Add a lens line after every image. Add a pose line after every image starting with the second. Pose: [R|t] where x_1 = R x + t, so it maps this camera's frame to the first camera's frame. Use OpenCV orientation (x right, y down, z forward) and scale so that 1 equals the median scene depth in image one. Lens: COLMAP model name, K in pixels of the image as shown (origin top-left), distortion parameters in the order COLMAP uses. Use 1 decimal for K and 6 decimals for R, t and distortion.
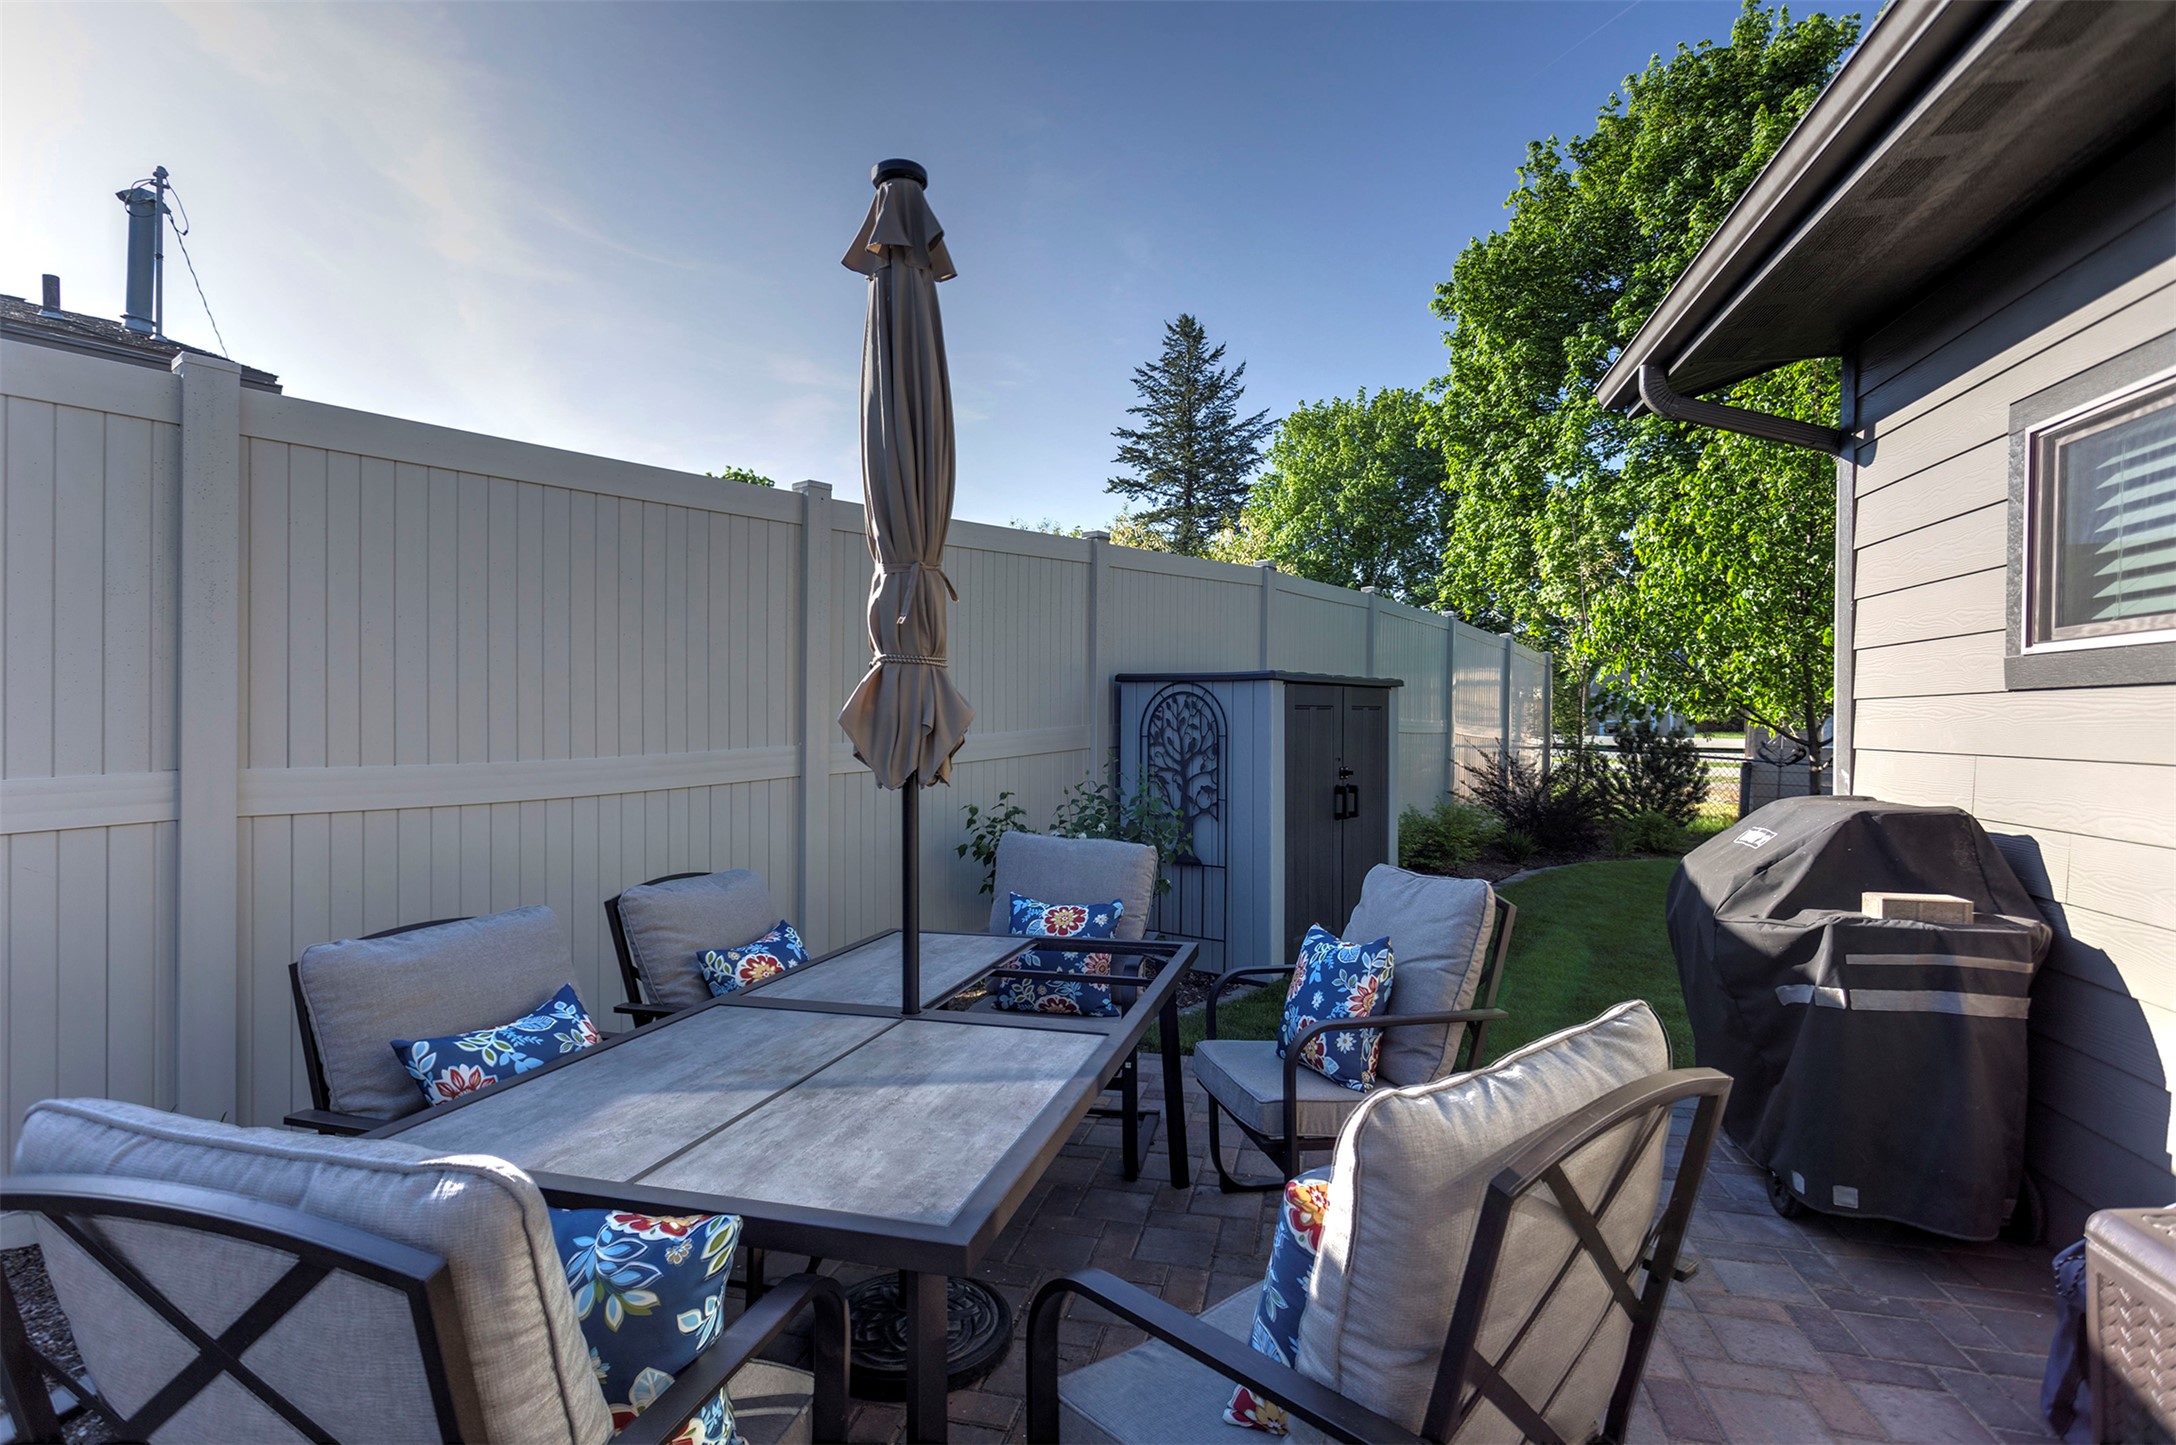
lens RADIAL K [[1034.1, 0, 1072.8], [0, 1034.1, 725.4], [0, 0, 1]] dist [0.003903, 0.000285]
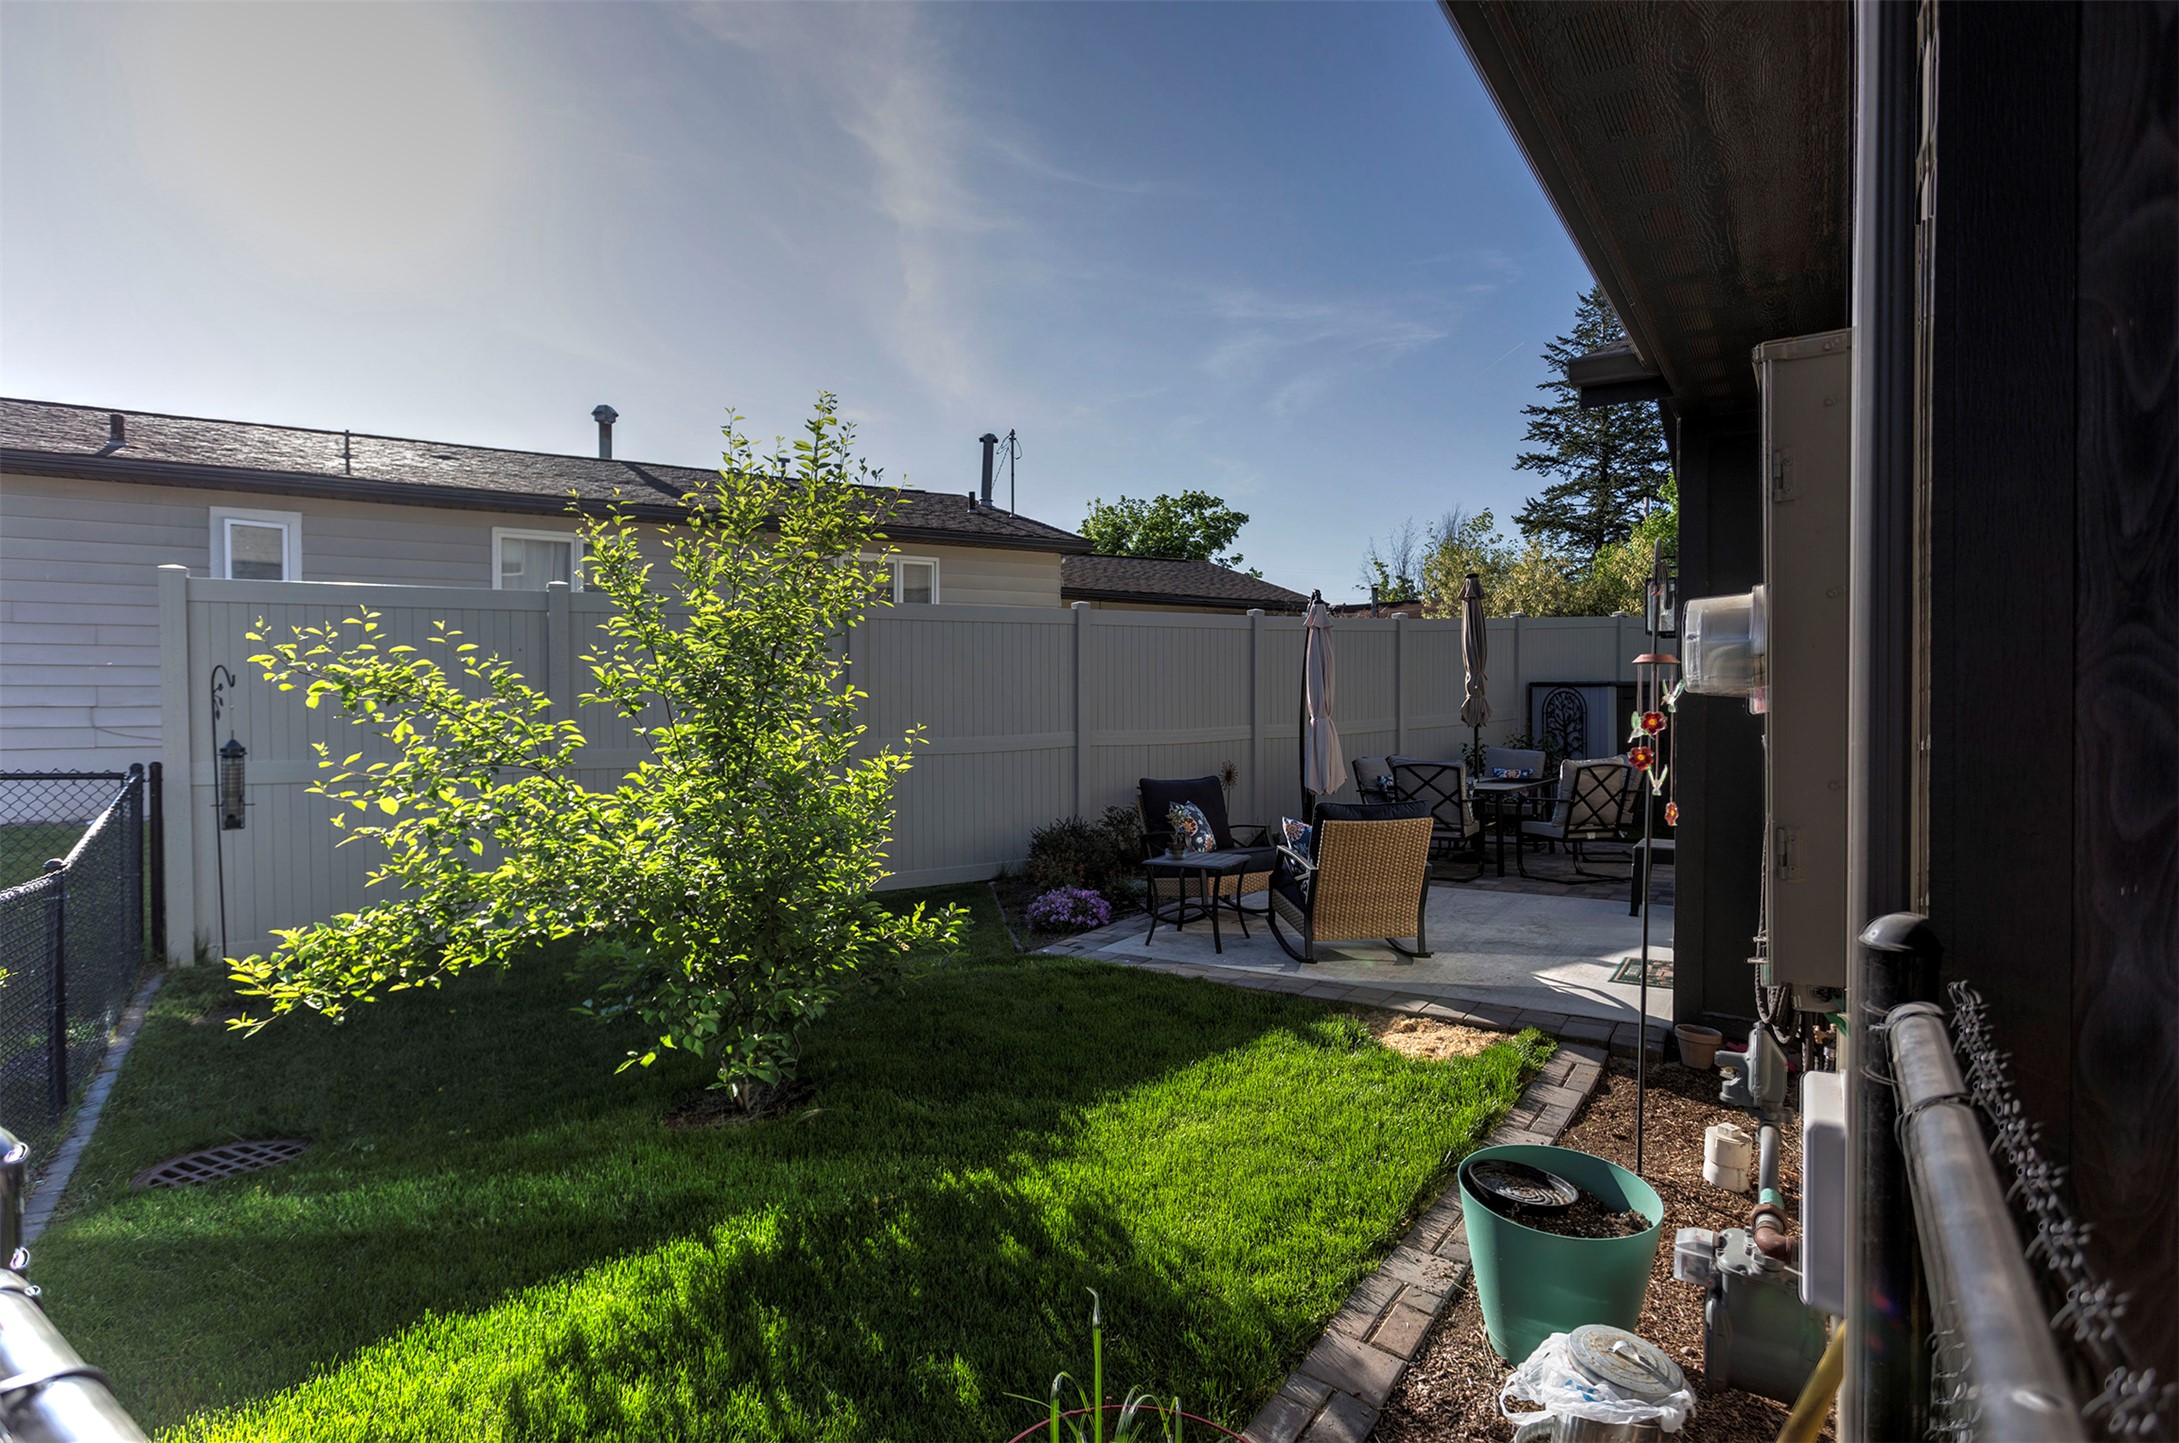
lens RADIAL K [[1121.4, 0, 1094.6], [0, 1121.4, 705.8], [0, 0, 1]] dist [-0.000797, 0.000263]
pose [[0.947330, -0.005288, -0.320216, -0.009875], [0.007352, 0.999959, 0.005238, -0.003415], [0.320175, -0.007316, 0.947330, -0.216414]]
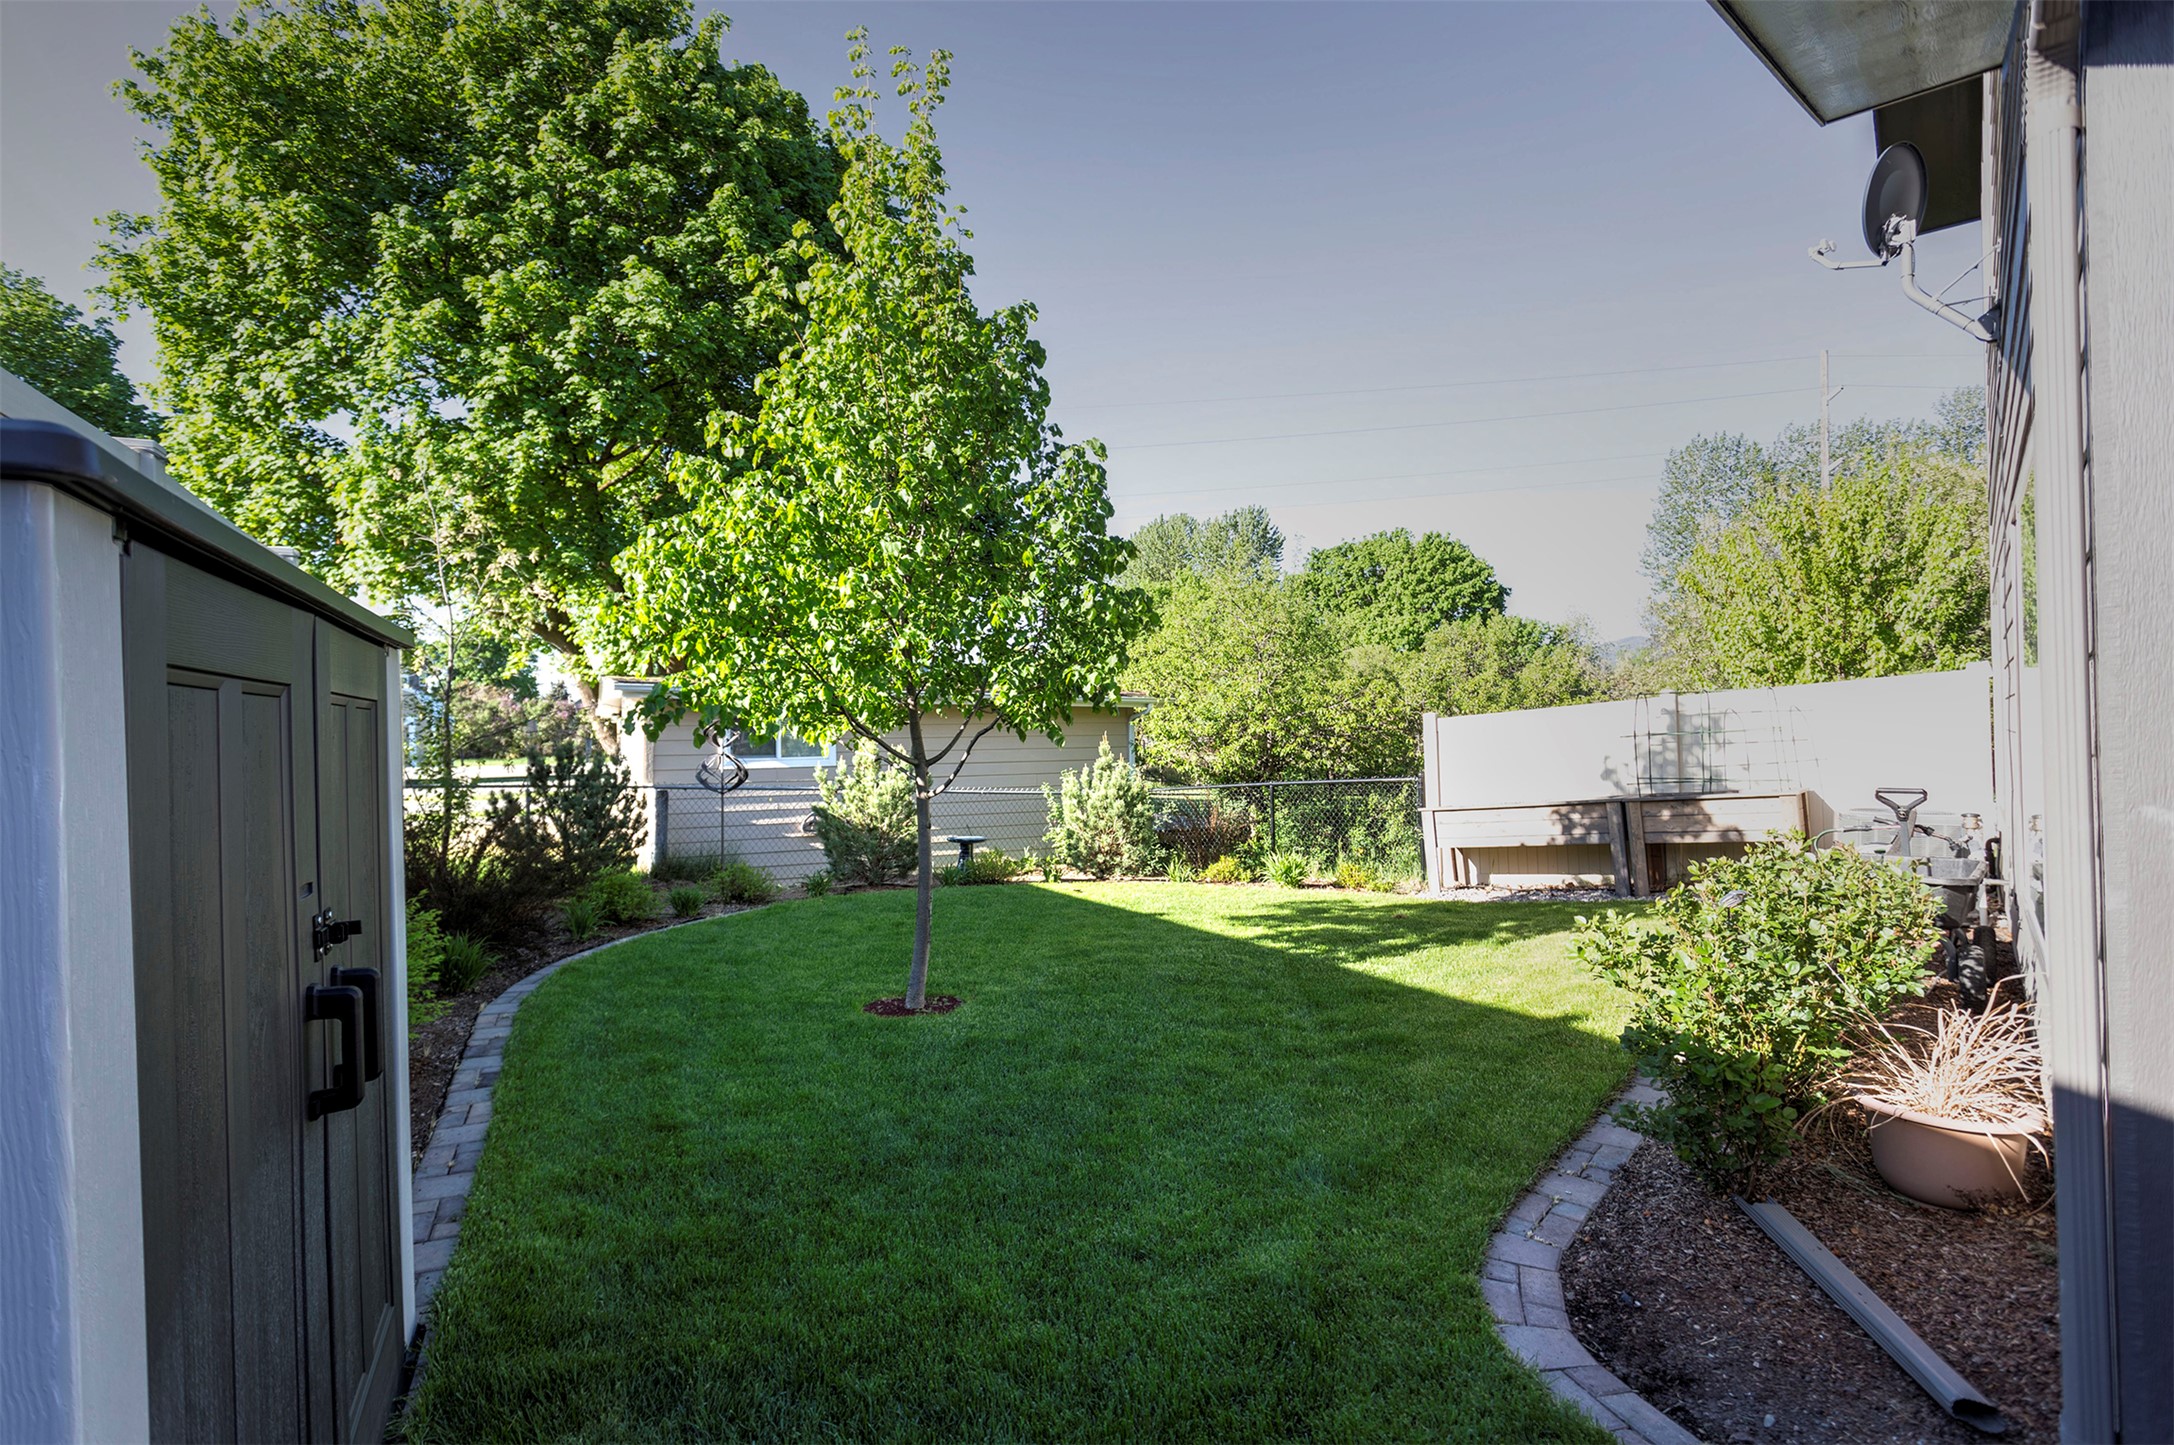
lens RADIAL K [[1033.1, 0, 1086.6], [0, 1033.1, 736.3], [0, 0, 1]] dist [0.003903, 0.000285]
pose [[0.433837, -0.016800, 0.900835, 0.020181], [0.031989, 0.999483, 0.003234, 0.000009], [-0.900423, 0.027414, 0.434150, 0.135628]]
